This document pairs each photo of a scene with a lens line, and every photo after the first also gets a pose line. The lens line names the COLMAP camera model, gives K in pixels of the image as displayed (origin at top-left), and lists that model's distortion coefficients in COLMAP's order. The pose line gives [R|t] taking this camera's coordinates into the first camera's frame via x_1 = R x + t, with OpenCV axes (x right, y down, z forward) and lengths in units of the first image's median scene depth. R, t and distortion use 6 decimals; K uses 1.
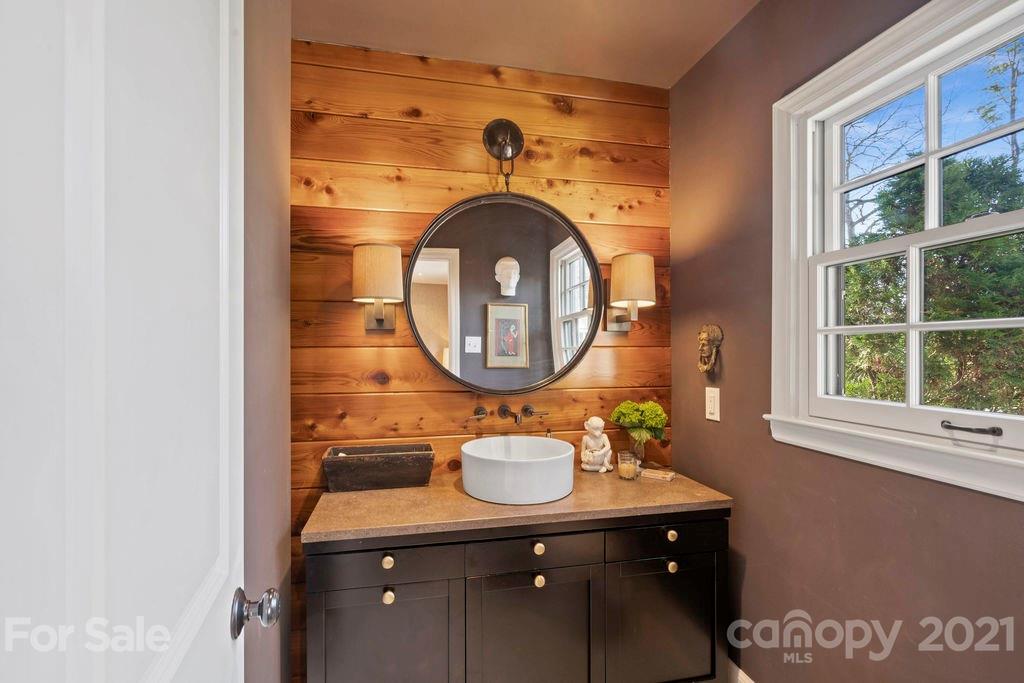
lens RADIAL K [[471.1, 0, 507.0], [0, 471.1, 347.7], [0, 0, 1]] dist [-0.000962, 0.001596]
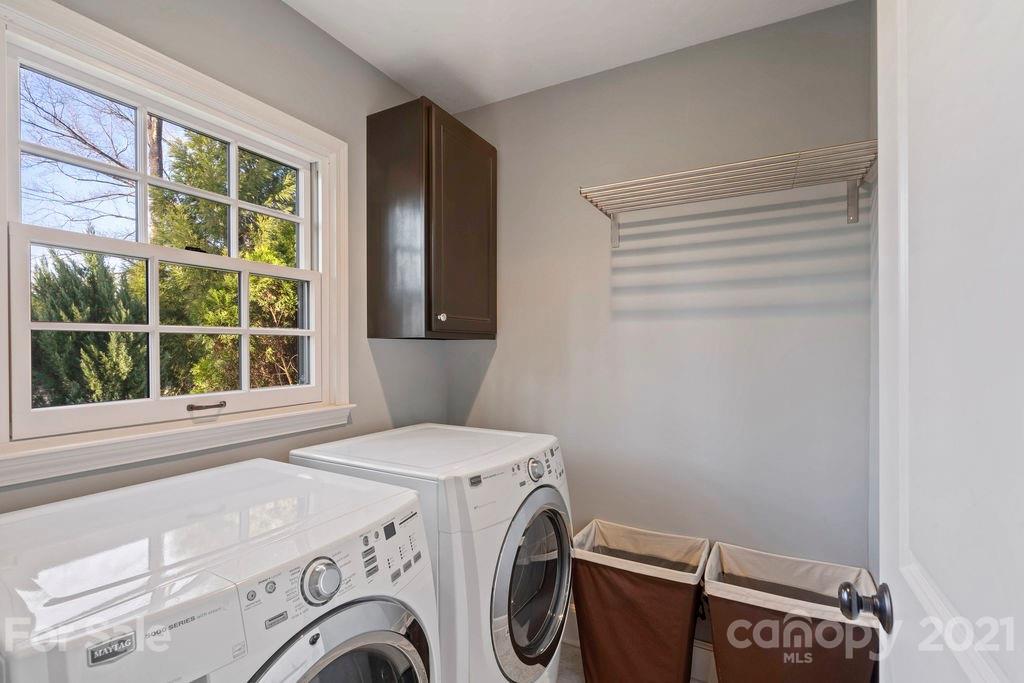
lens RADIAL K [[471.1, 0, 510.9], [0, 471.1, 344.8], [0, 0, 1]] dist [-0.000962, 0.001596]
pose [[-0.750498, 0.000390, 0.660873, -0.565456], [-0.002725, 0.999989, -0.003685, -0.004602], [-0.660868, -0.004566, -0.750489, 1.396728]]
